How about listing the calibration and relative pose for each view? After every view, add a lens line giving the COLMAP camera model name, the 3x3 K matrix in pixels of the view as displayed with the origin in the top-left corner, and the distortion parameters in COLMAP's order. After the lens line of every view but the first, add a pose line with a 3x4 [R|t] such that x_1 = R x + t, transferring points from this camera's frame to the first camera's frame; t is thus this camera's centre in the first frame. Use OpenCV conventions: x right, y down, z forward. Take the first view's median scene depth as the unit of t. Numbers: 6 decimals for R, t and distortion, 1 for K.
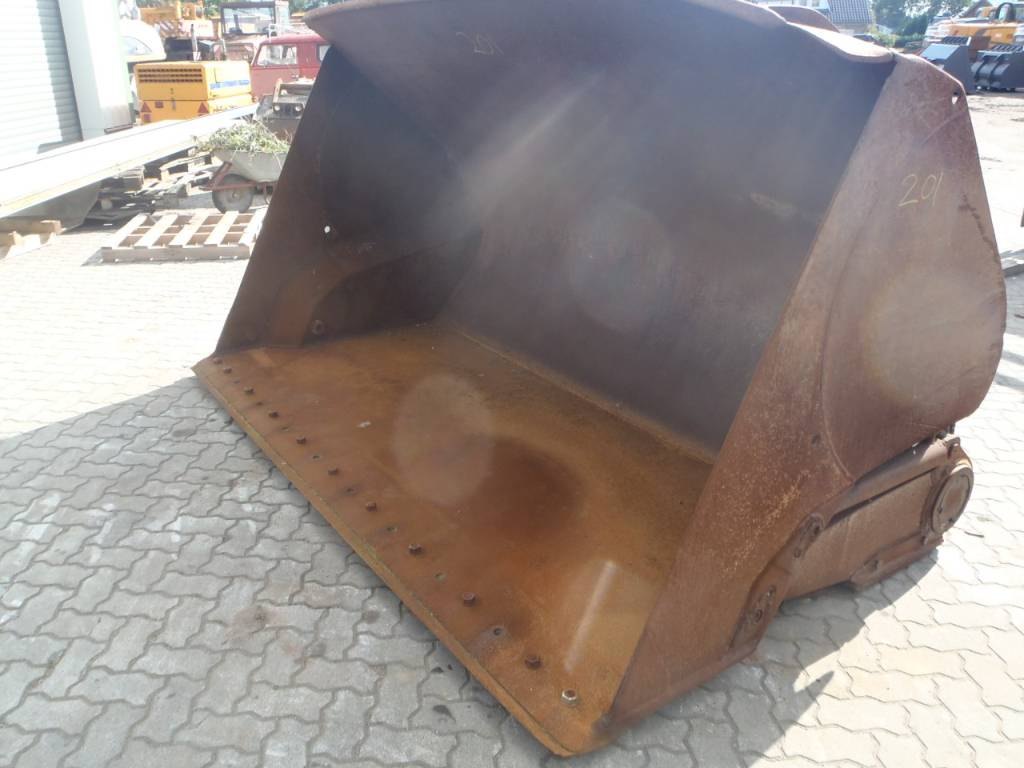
lens RADIAL K [[849.4, 0, 499.8], [0, 849.4, 384.8], [0, 0, 1]] dist [-0.033001, -0.003830]
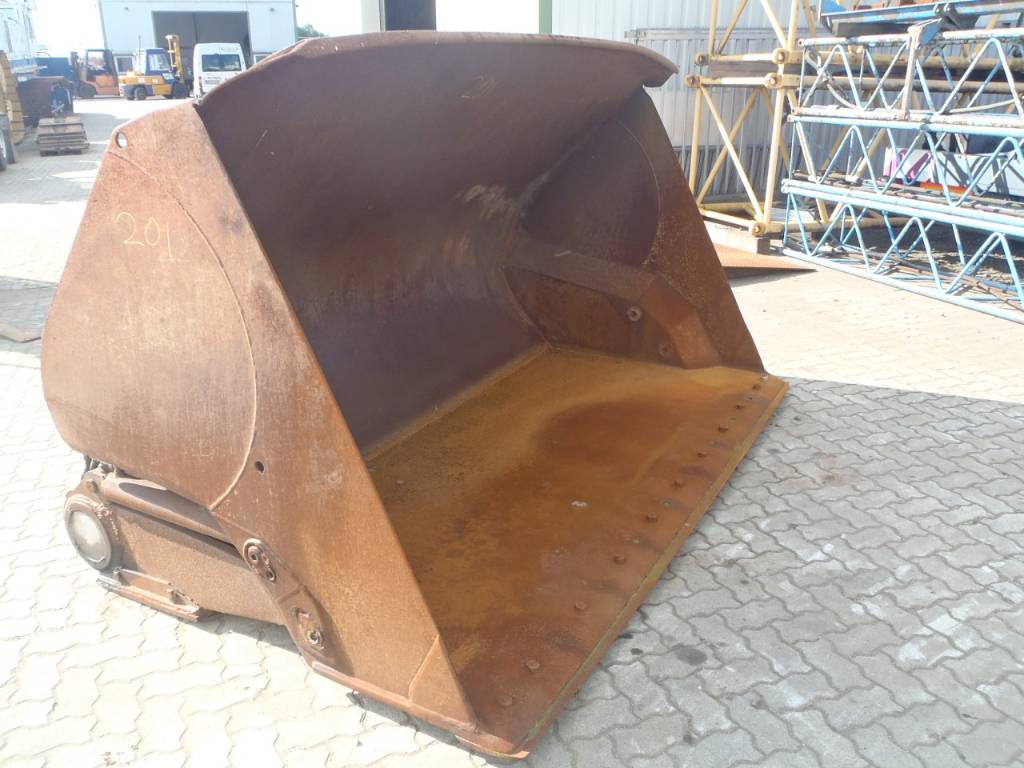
lens RADIAL K [[850.3, 0, 495.1], [0, 850.3, 385.6], [0, 0, 1]] dist [-0.054298, 0.051880]
pose [[-0.438201, -0.311253, 0.843268, -1.115805], [0.348719, 0.805796, 0.478632, -0.685661], [-0.828477, 0.503800, -0.244561, 1.630982]]
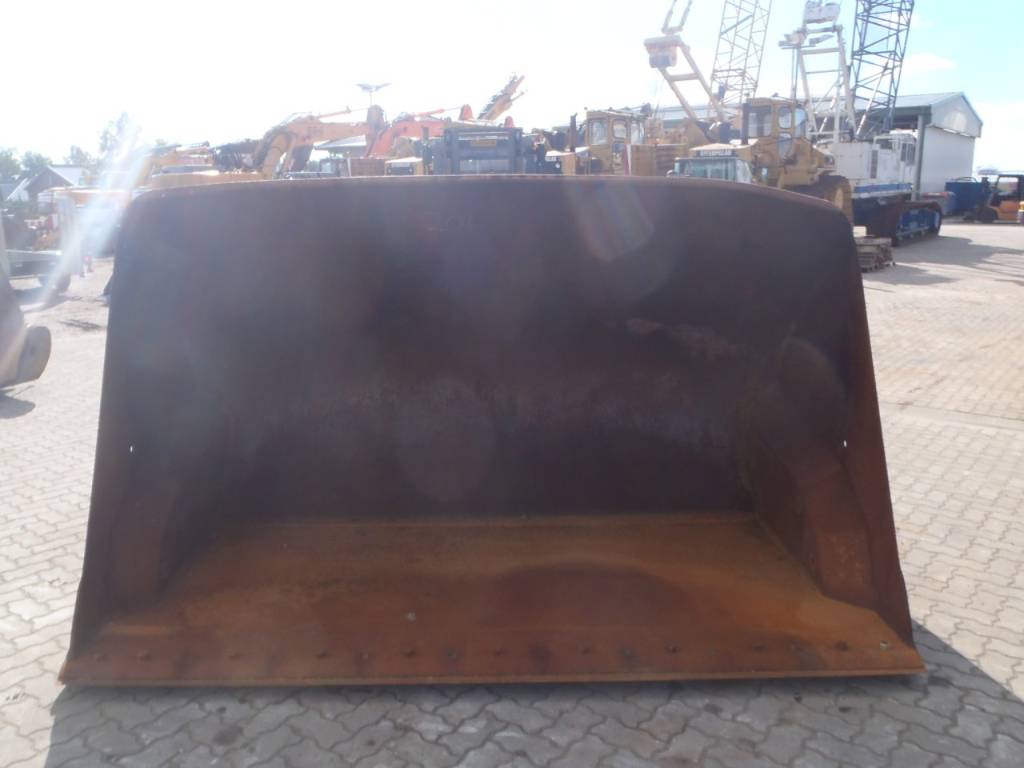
lens RADIAL K [[842.0, 0, 488.9], [0, 842.0, 383.2], [0, 0, 1]] dist [-0.019773, 0.004386]
pose [[0.542975, -0.180010, 0.820229, -1.088878], [0.322209, 0.946652, -0.005541, -0.214727], [-0.775474, 0.267293, 0.572009, 0.447428]]
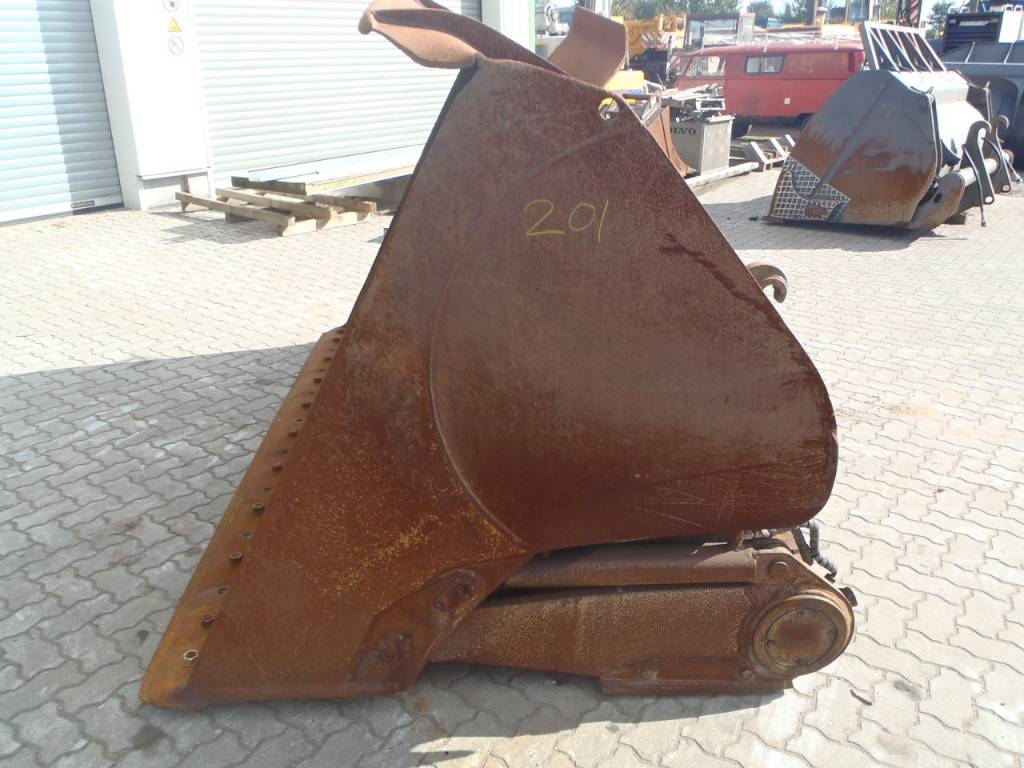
lens RADIAL K [[849.4, 0, 499.8], [0, 849.4, 384.8], [0, 0, 1]] dist [-0.033001, -0.003830]
pose [[0.845134, 0.188137, -0.500352, 0.687576], [-0.194189, 0.980126, 0.040537, -0.070655], [0.498035, 0.062903, 0.864872, 0.189966]]
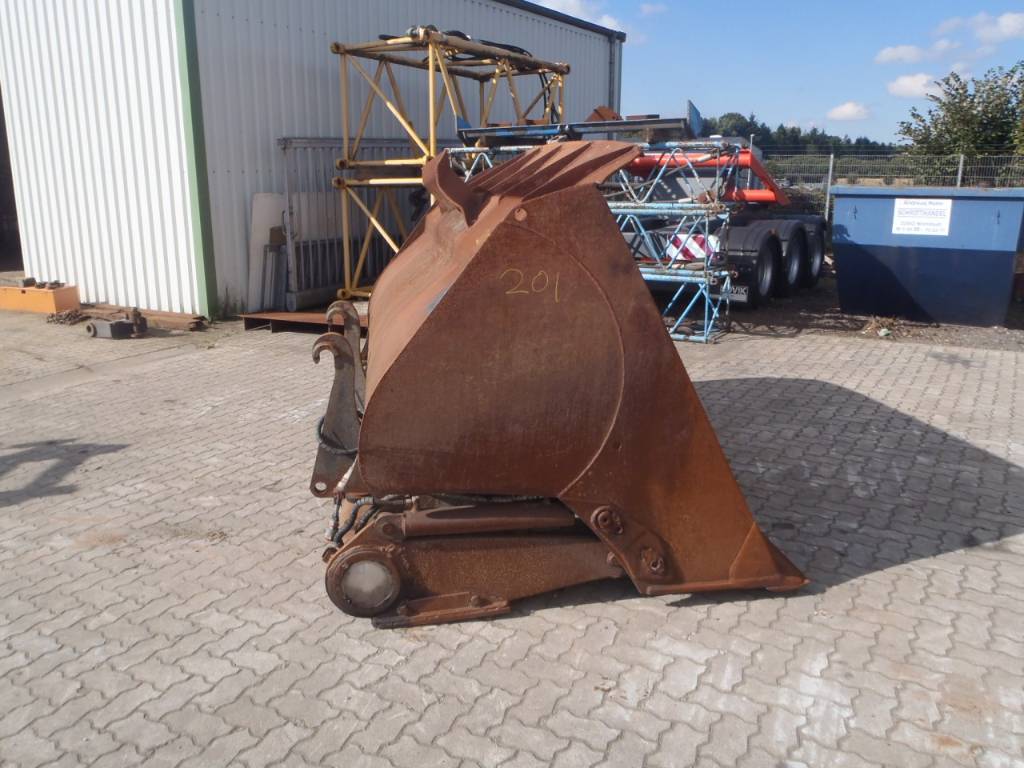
lens RADIAL K [[849.4, 0, 499.8], [0, 849.4, 384.8], [0, 0, 1]] dist [-0.033001, -0.003830]
pose [[-0.896276, -0.099412, 0.432212, -0.682484], [0.177359, 0.812888, 0.554758, -1.028164], [-0.406490, 0.573872, -0.710941, 2.483300]]
